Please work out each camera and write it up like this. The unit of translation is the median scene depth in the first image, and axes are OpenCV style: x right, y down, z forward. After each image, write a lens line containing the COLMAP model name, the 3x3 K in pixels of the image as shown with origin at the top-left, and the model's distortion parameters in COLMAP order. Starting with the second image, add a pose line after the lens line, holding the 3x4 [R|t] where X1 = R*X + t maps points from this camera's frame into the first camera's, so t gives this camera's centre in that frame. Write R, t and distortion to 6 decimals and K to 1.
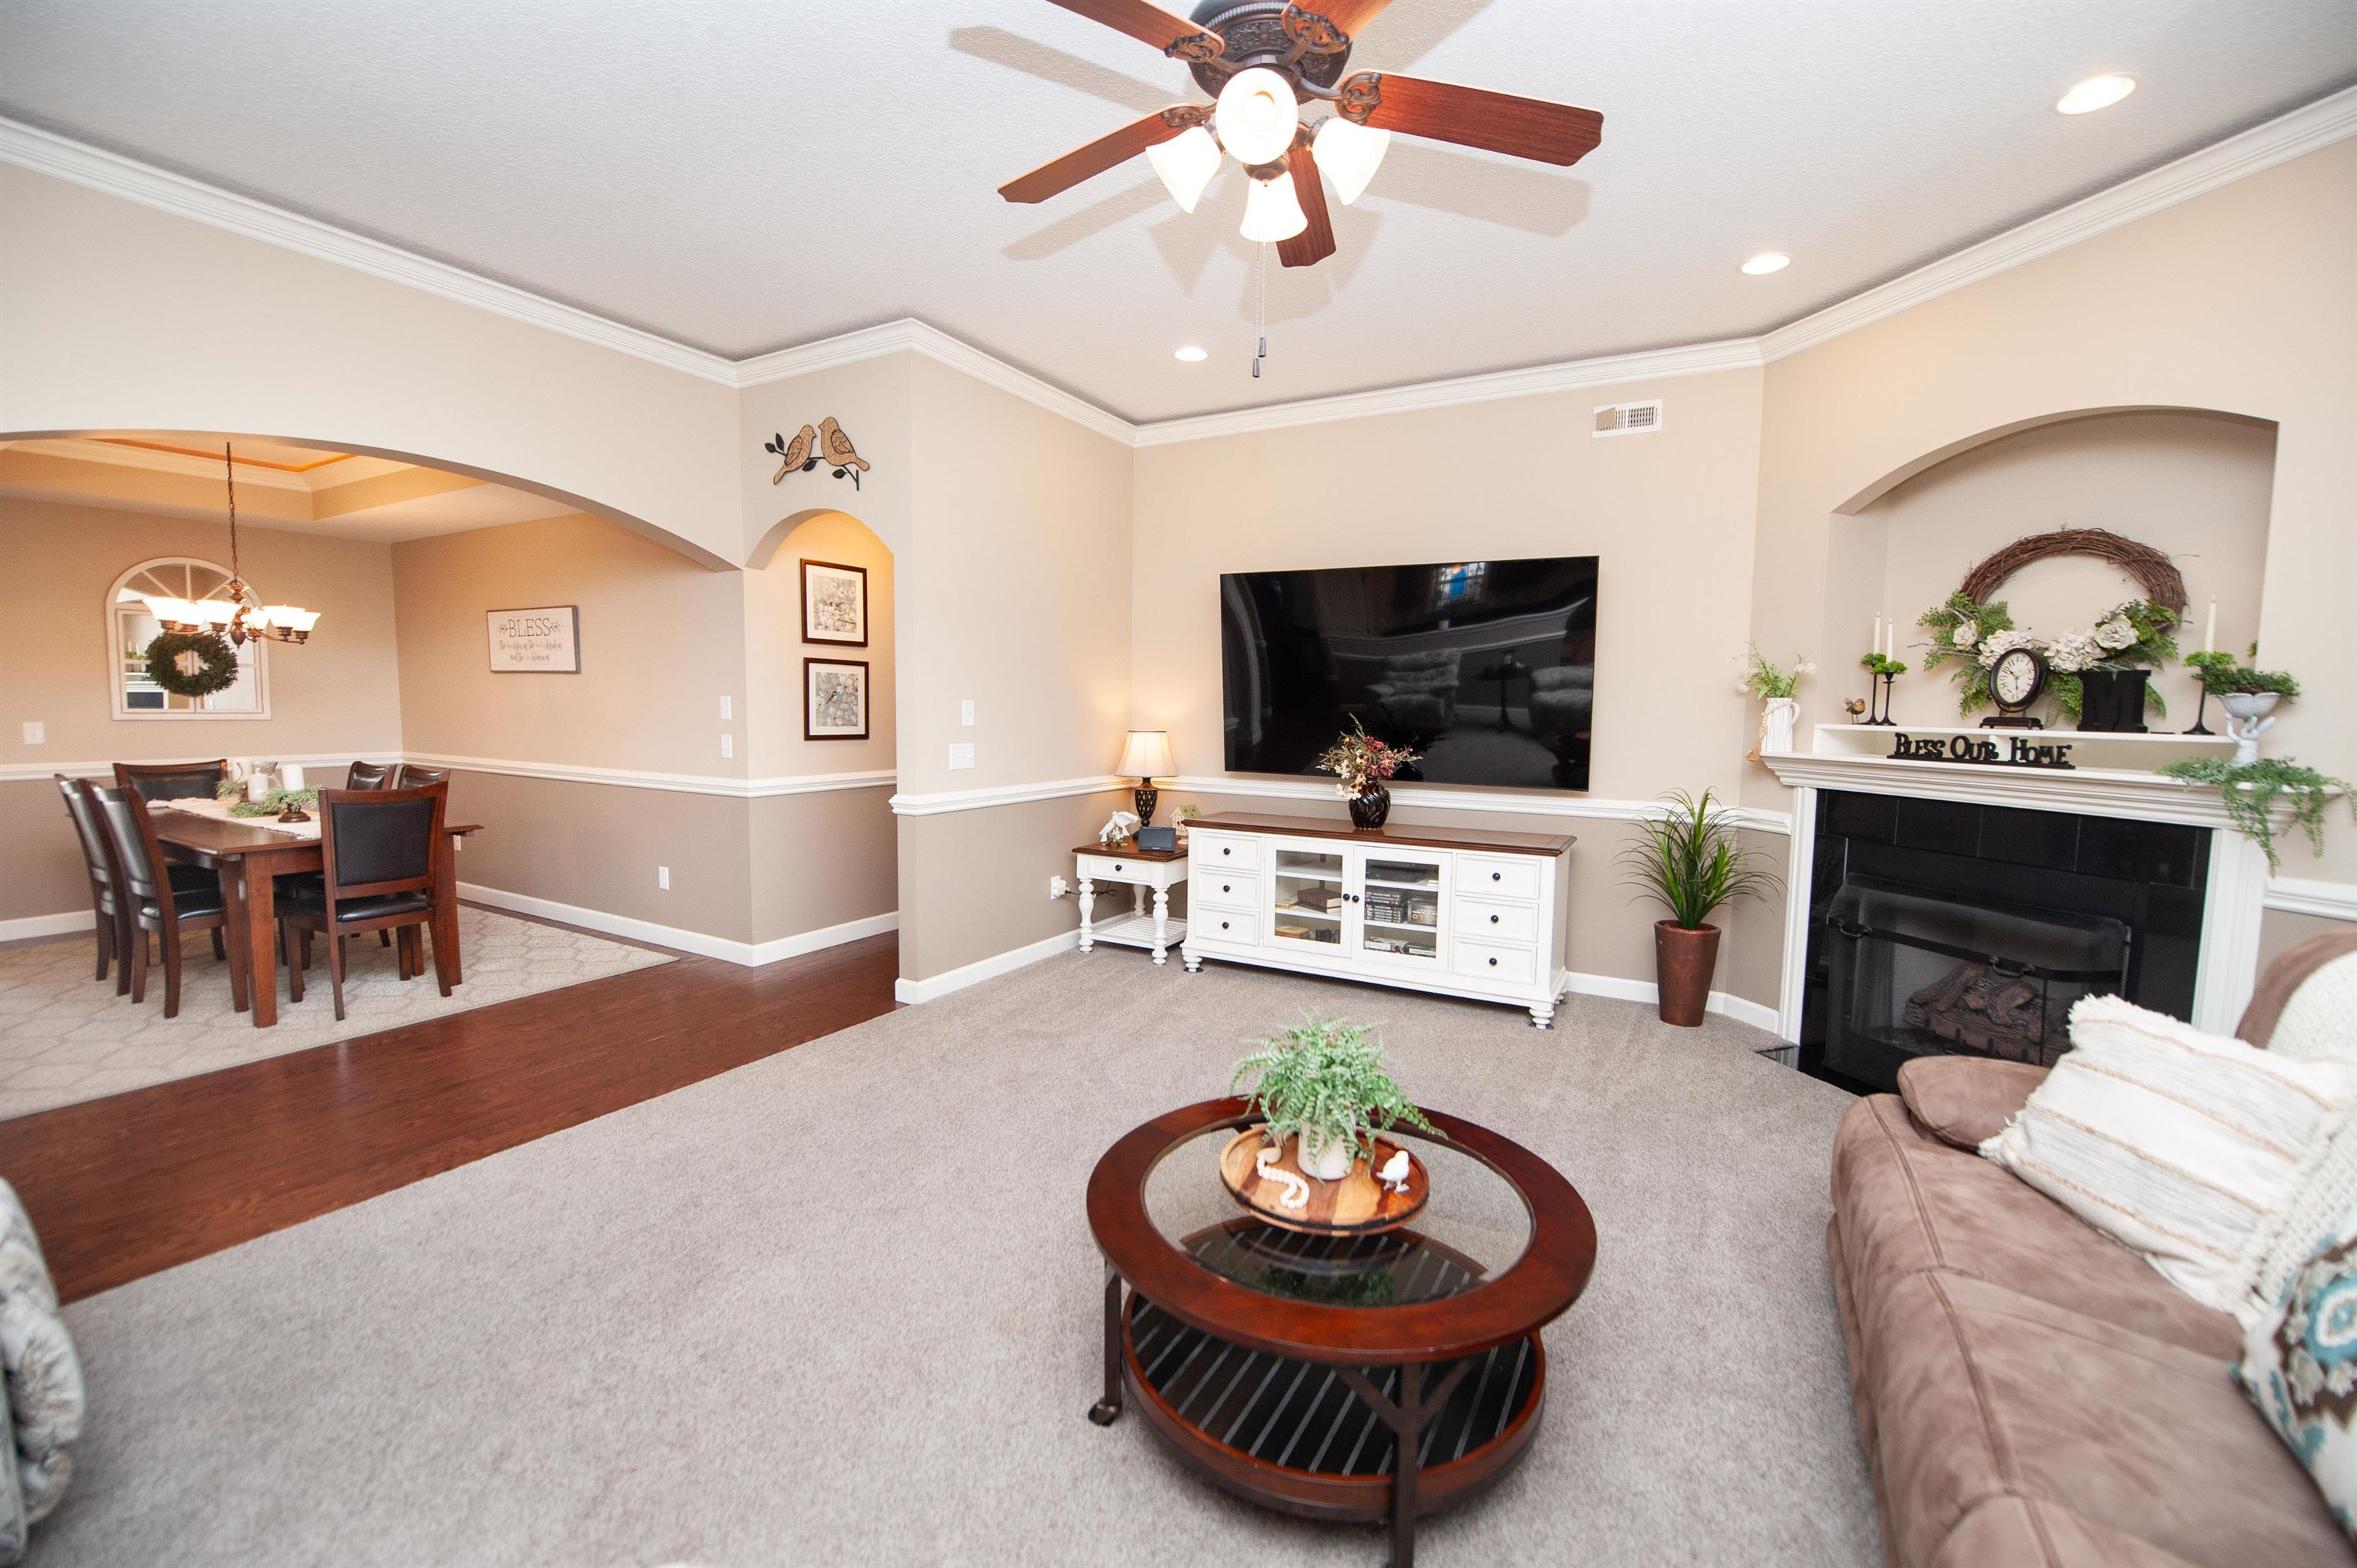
lens RADIAL K [[962.4, 0, 1187.2], [0, 962.4, 792.3], [0, 0, 1]] dist [-0.014750, -0.003498]
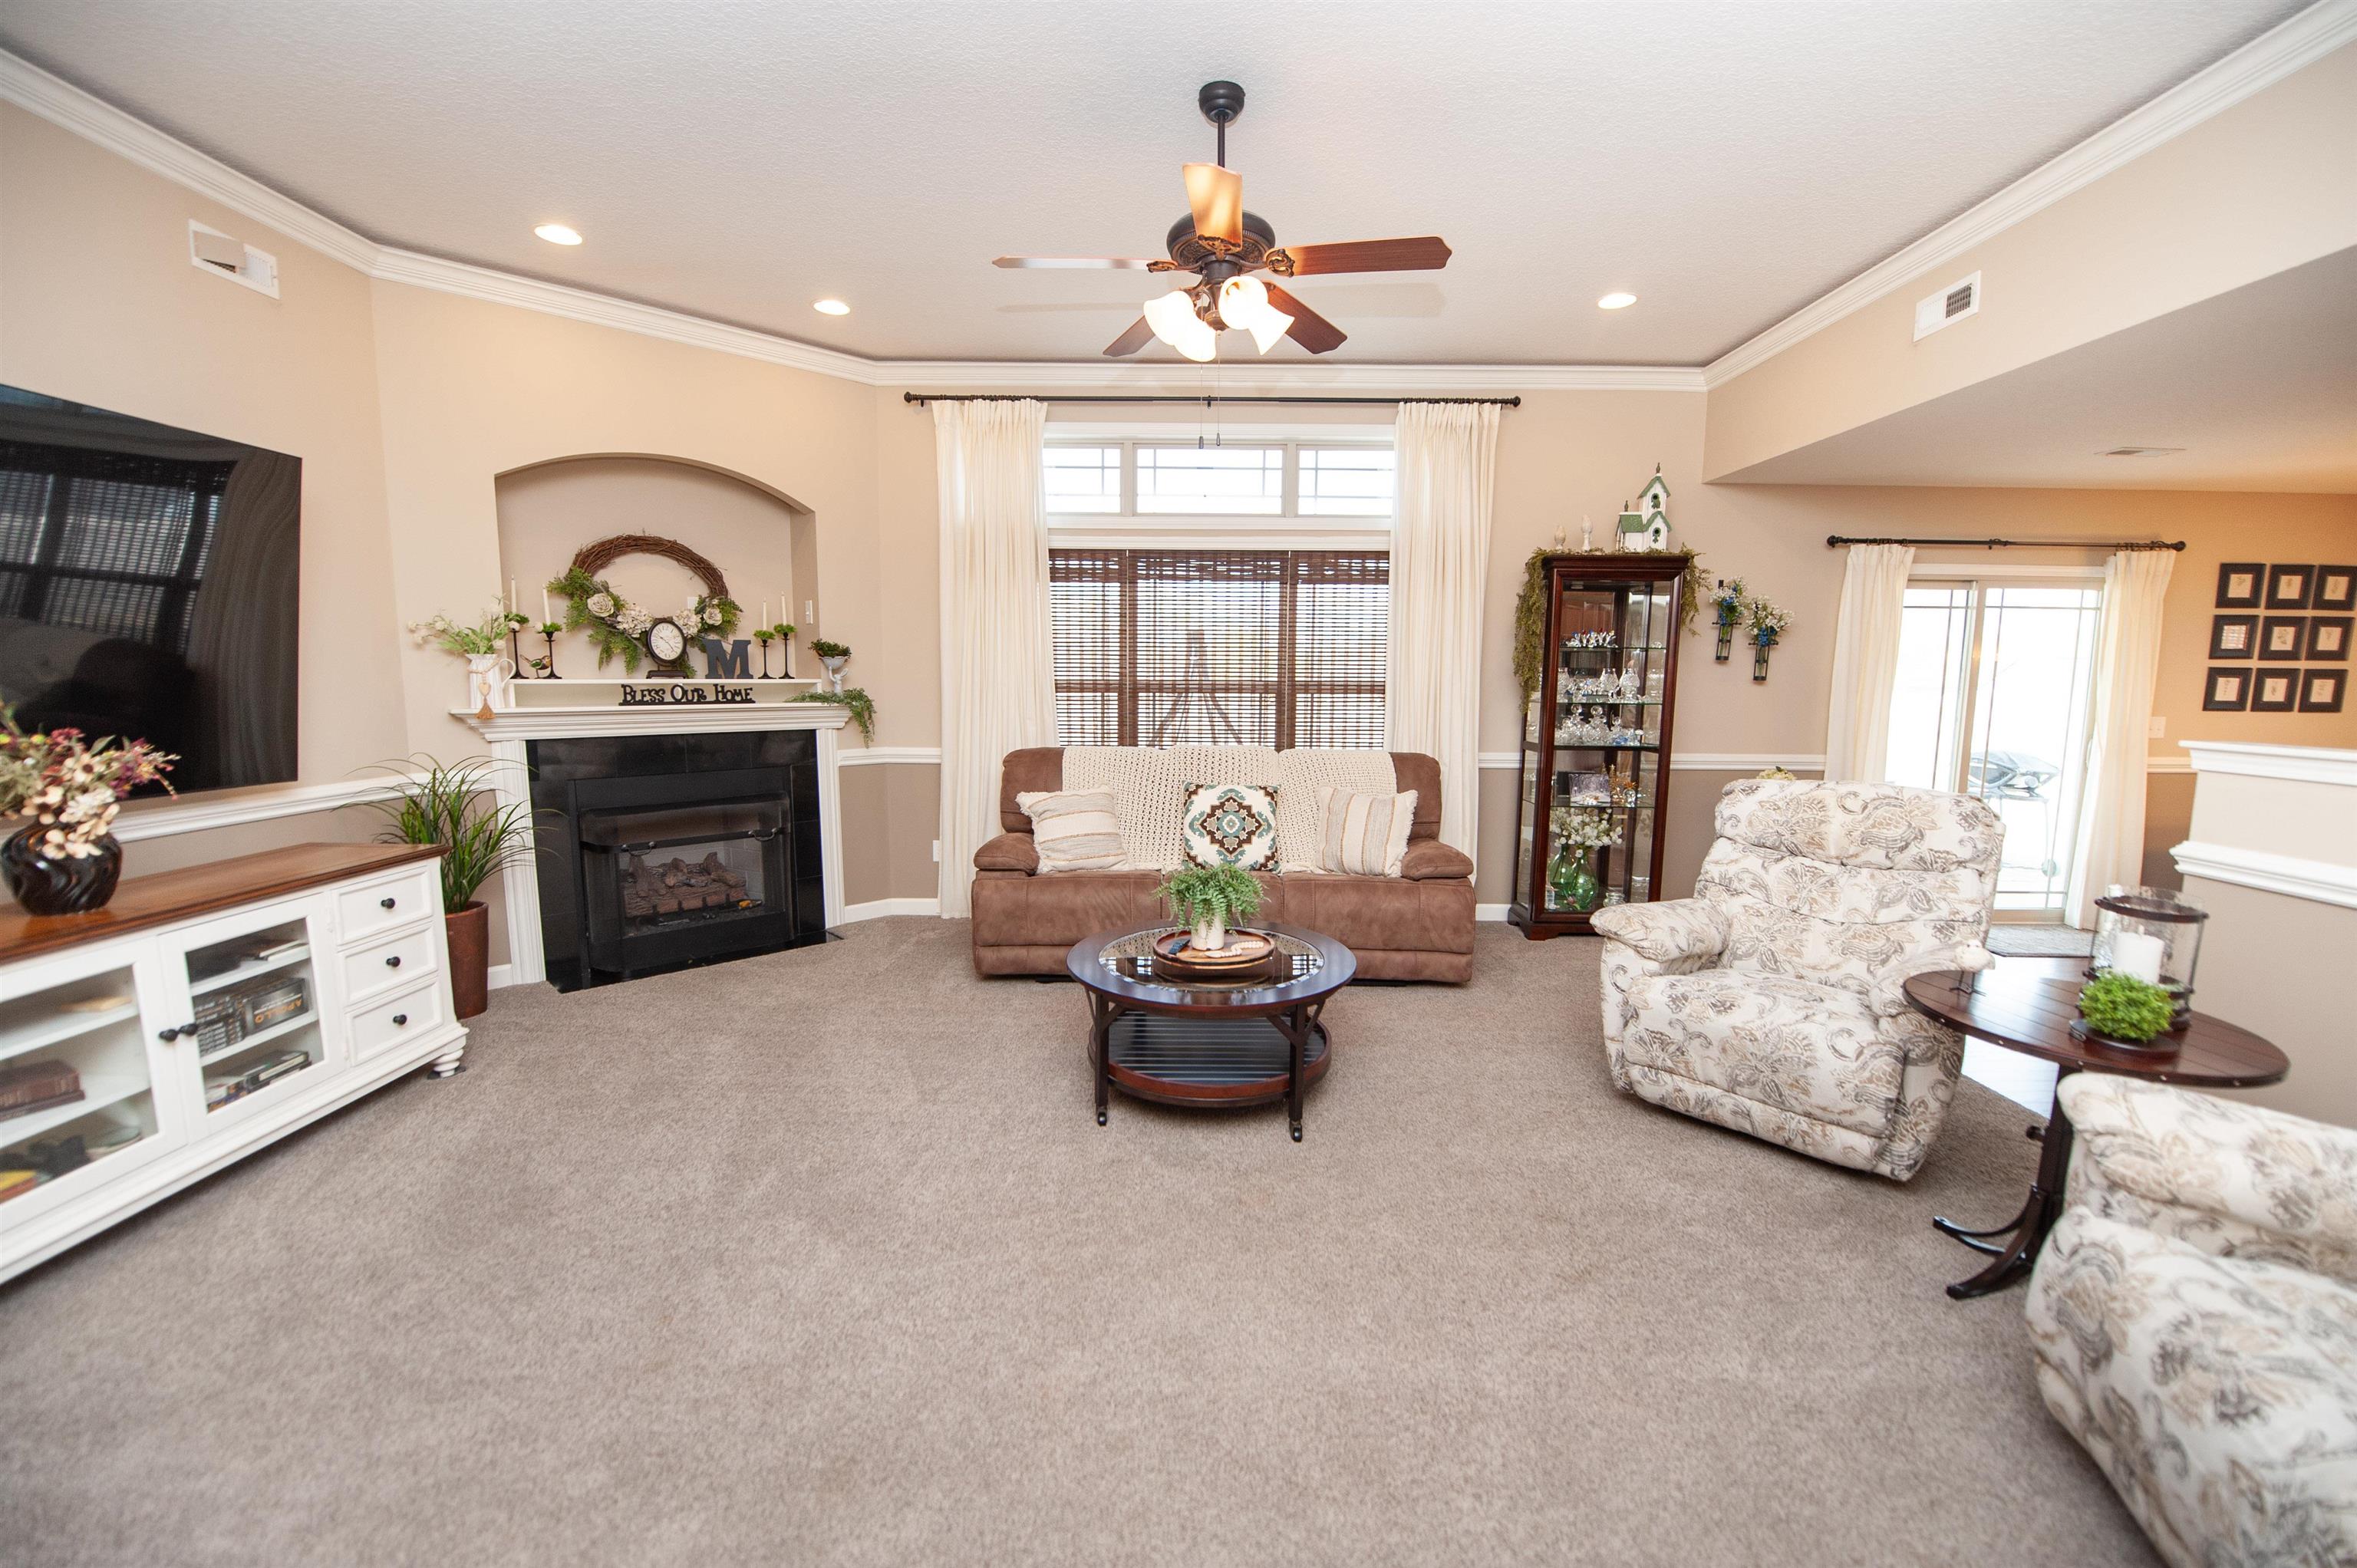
lens RADIAL K [[944.0, 0, 1185.4], [0, 944.0, 789.9], [0, 0, 1]] dist [-0.013960, -0.003849]
pose [[-0.477444, -0.124761, 0.869760, -0.534316], [0.067295, 0.981769, 0.177768, -0.076135], [-0.876081, 0.143405, -0.460344, 0.752304]]
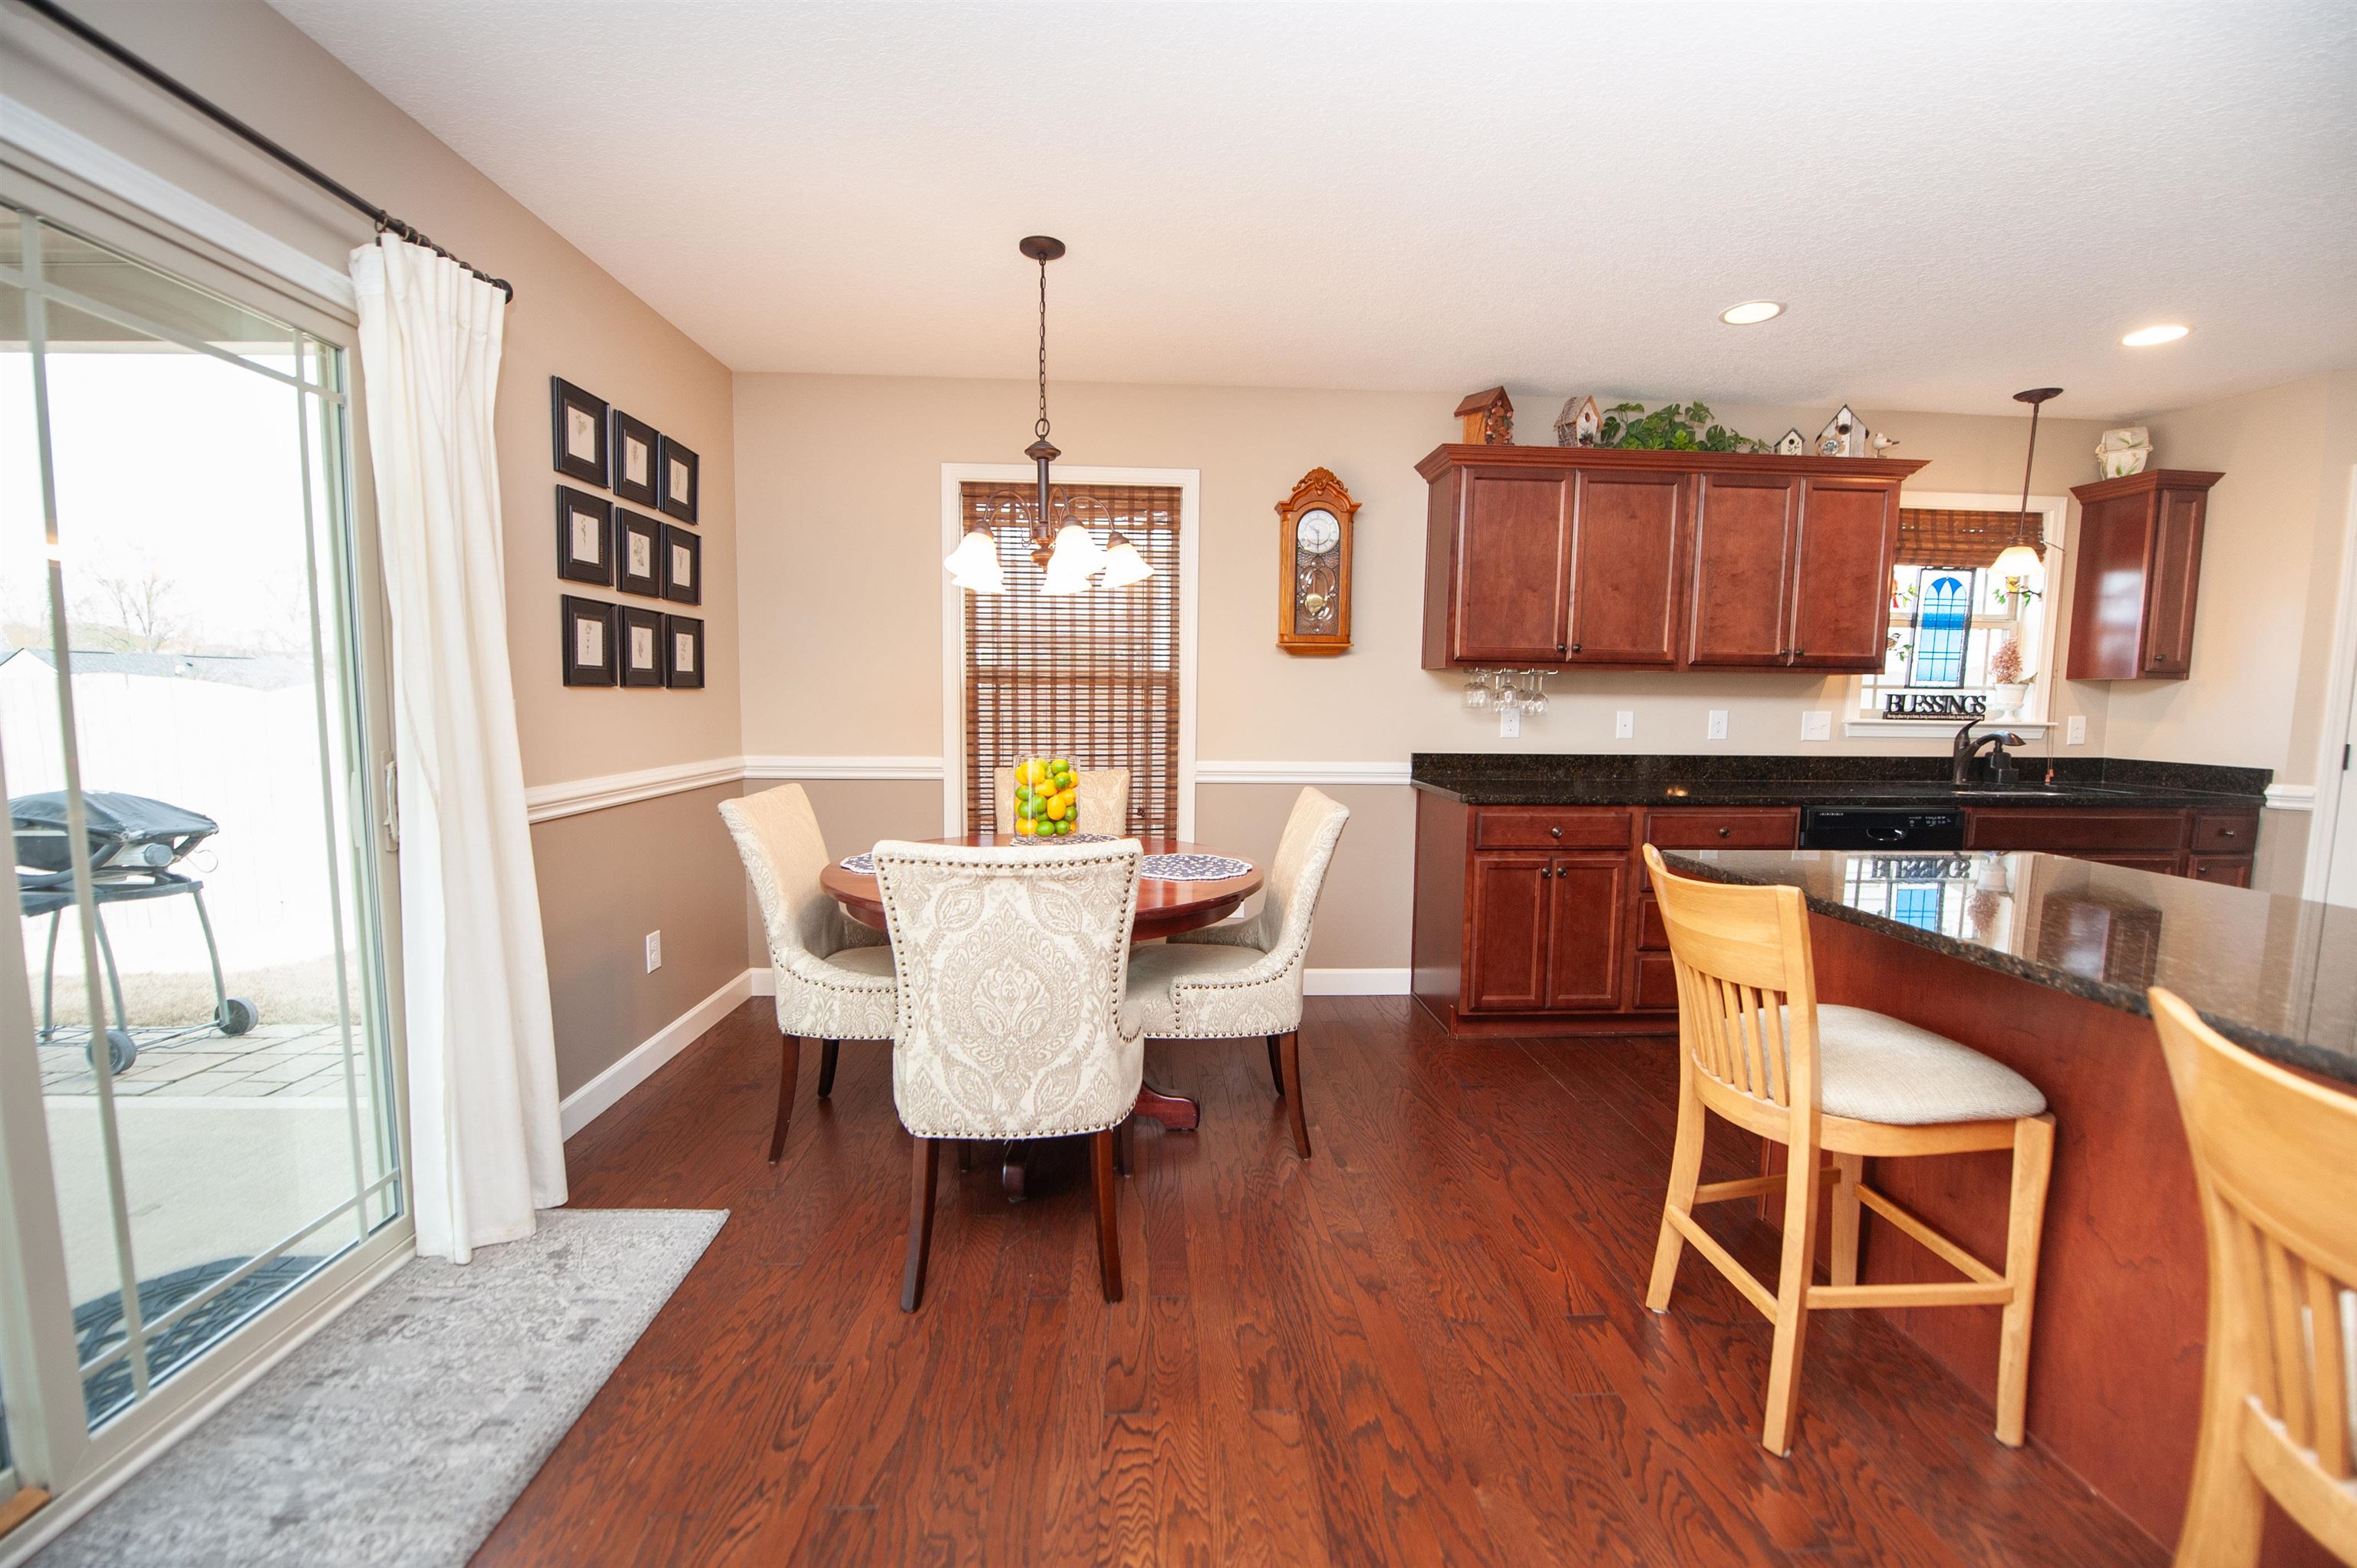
lens RADIAL K [[962.4, 0, 1187.2], [0, 962.4, 792.3], [0, 0, 1]] dist [-0.014750, -0.003498]
pose [[-0.845051, 0.026007, -0.534053, -0.130286], [-0.073868, 0.983560, 0.164782, 0.059132], [0.529559, 0.178699, -0.829237, -0.224672]]
